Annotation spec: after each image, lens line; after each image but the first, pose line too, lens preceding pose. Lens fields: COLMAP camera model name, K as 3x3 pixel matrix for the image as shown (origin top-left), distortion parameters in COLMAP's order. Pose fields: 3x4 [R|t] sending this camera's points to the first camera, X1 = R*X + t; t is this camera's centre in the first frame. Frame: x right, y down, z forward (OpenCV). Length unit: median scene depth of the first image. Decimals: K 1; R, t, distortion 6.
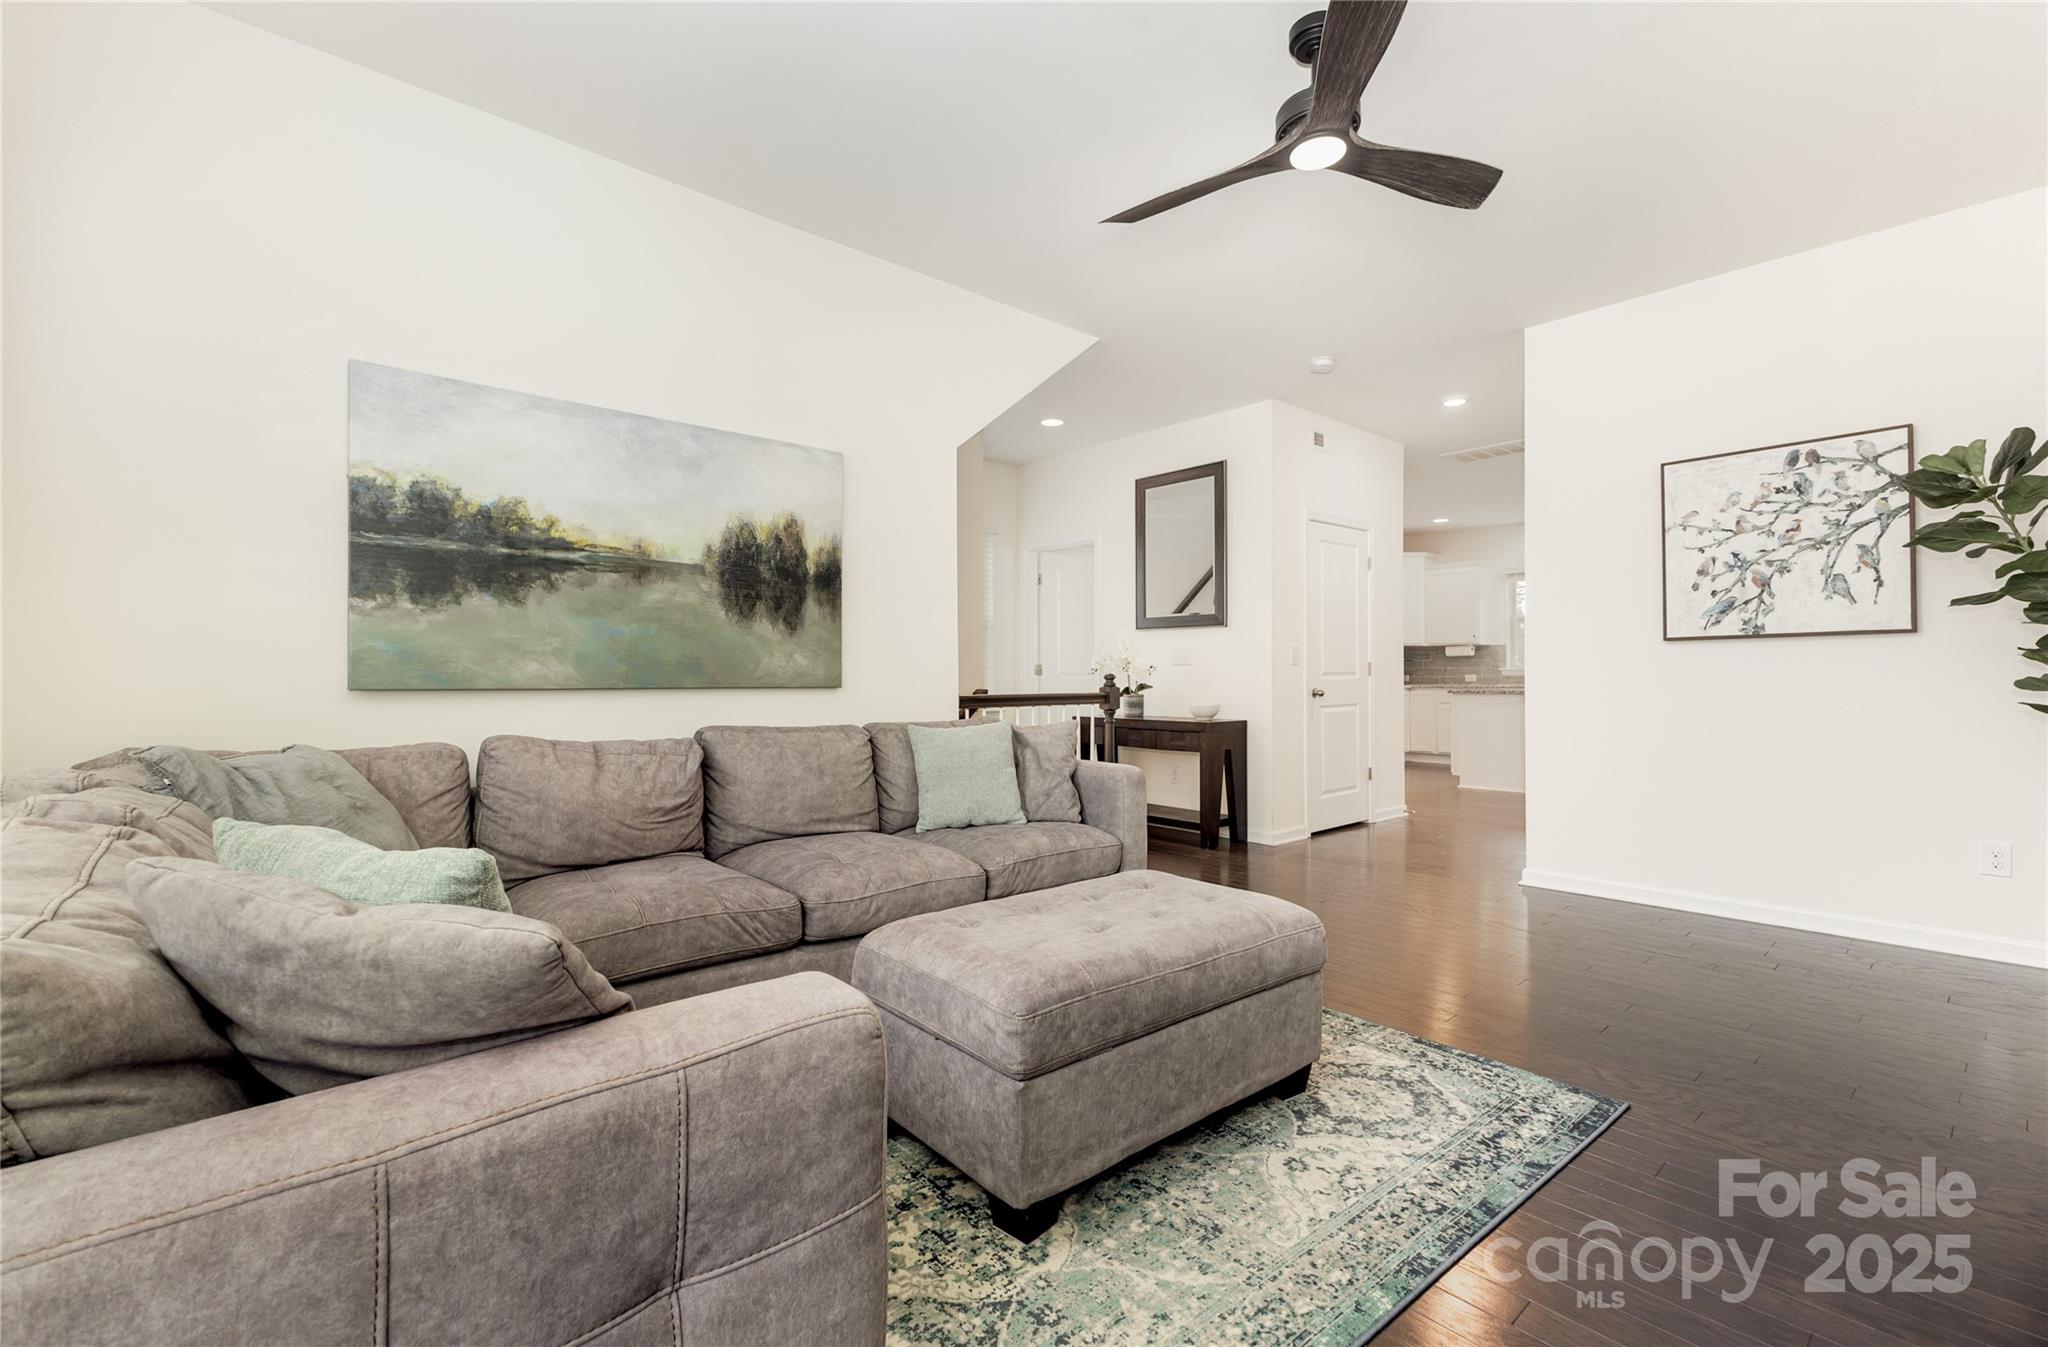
lens RADIAL K [[900.2, 0, 1028.5], [0, 900.2, 665.9], [0, 0, 1]] dist [0.005230, 0.000434]
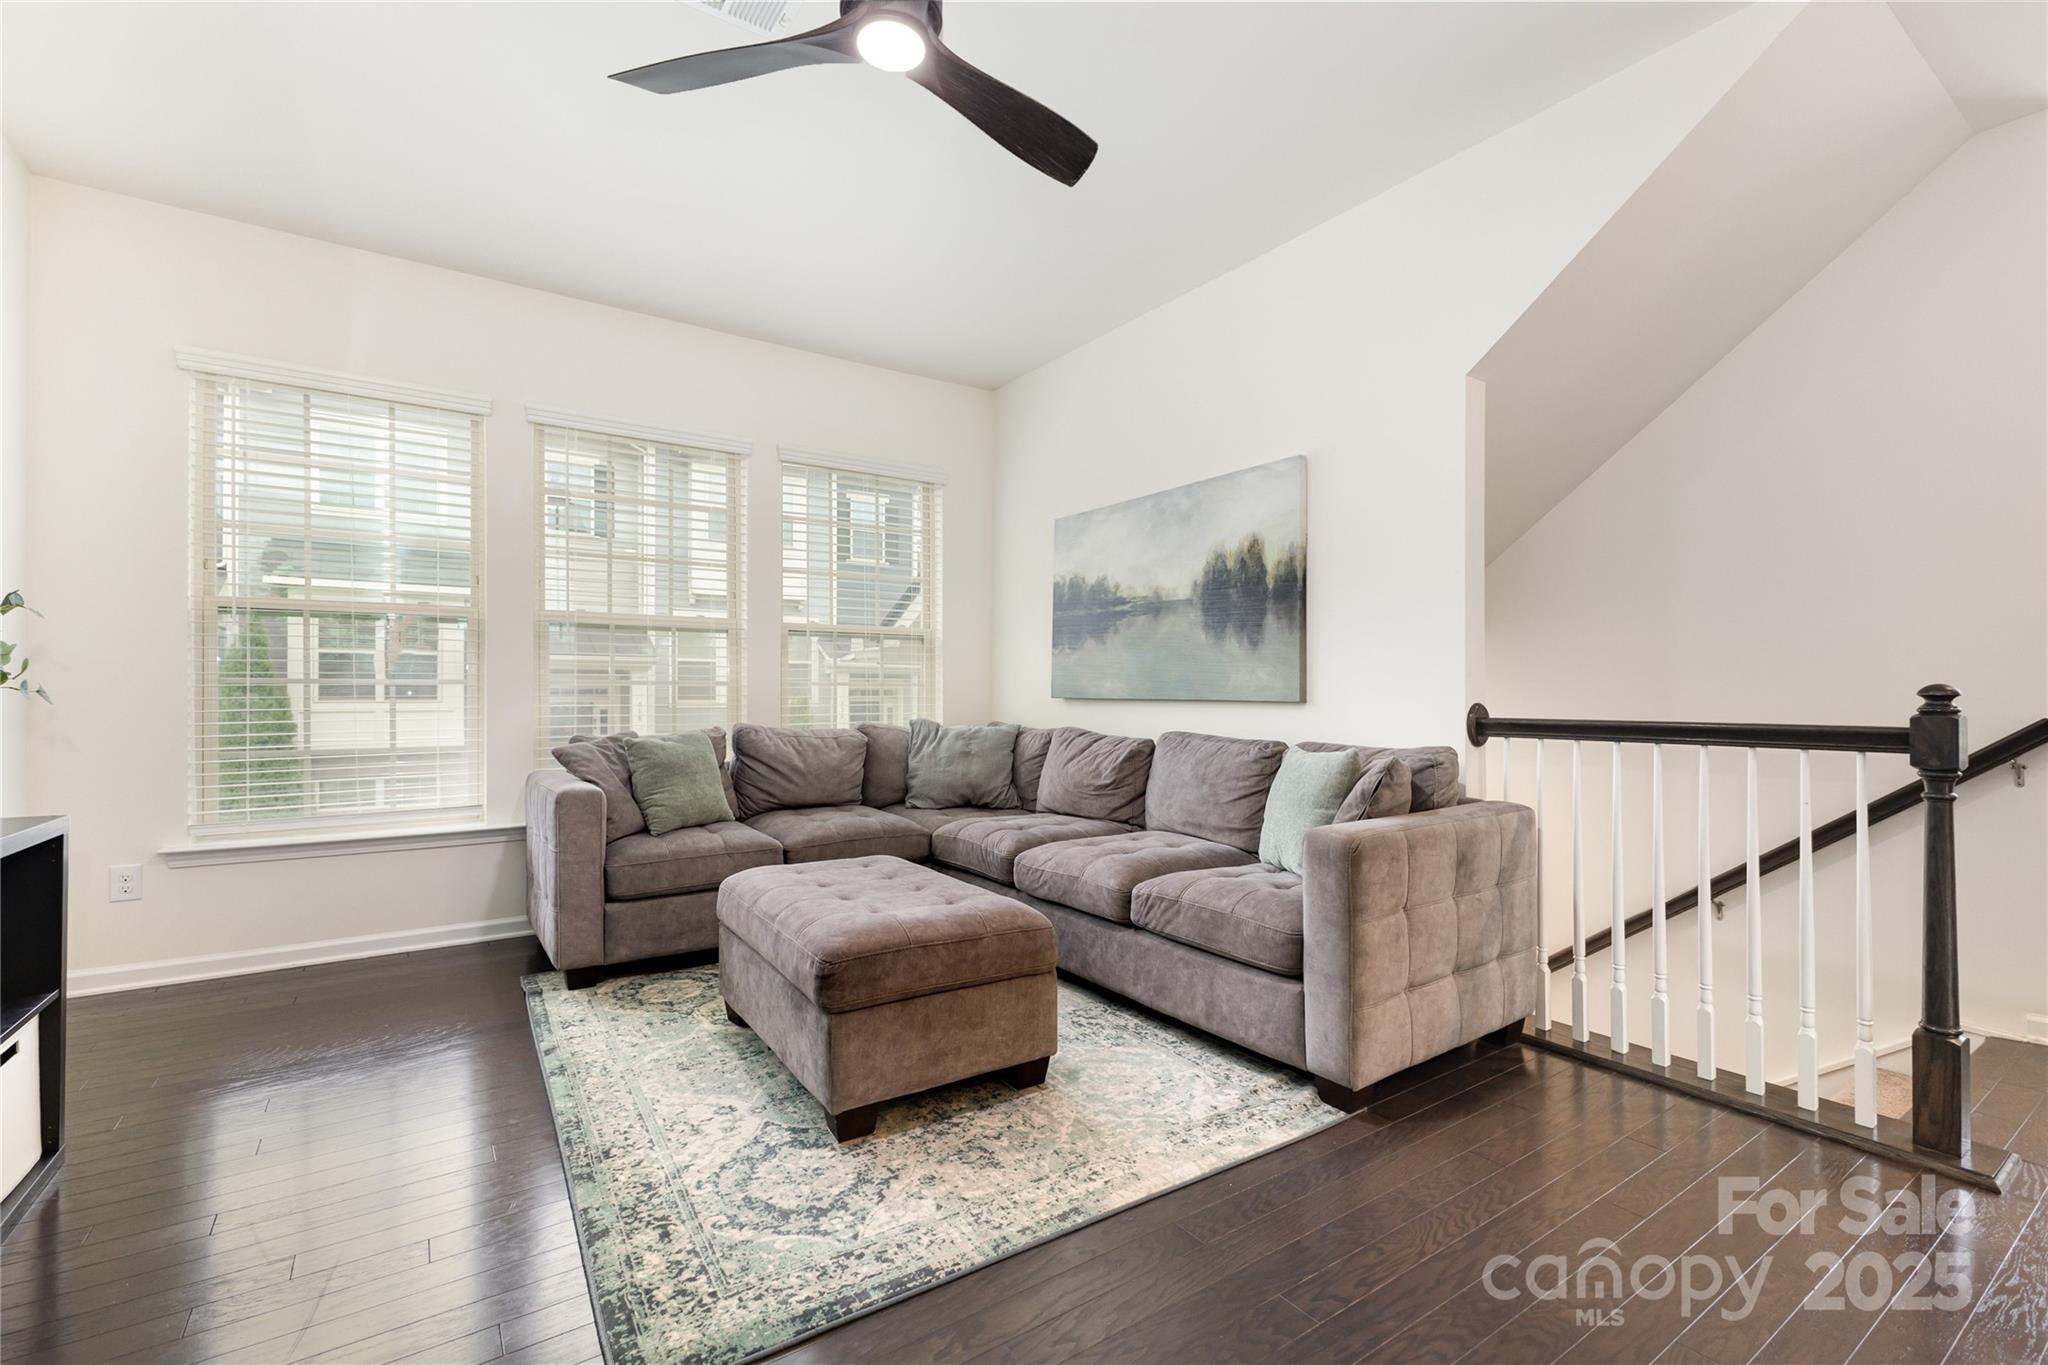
lens RADIAL K [[886.8, 0, 1032.3], [0, 886.8, 690.0], [0, 0, 1]] dist [-0.002674, 0.000122]
pose [[-0.121862, -0.002461, -0.992544, 0.922180], [0.009038, 0.999953, -0.003589, 0.014200], [0.992506, -0.009408, -0.121834, 1.026361]]
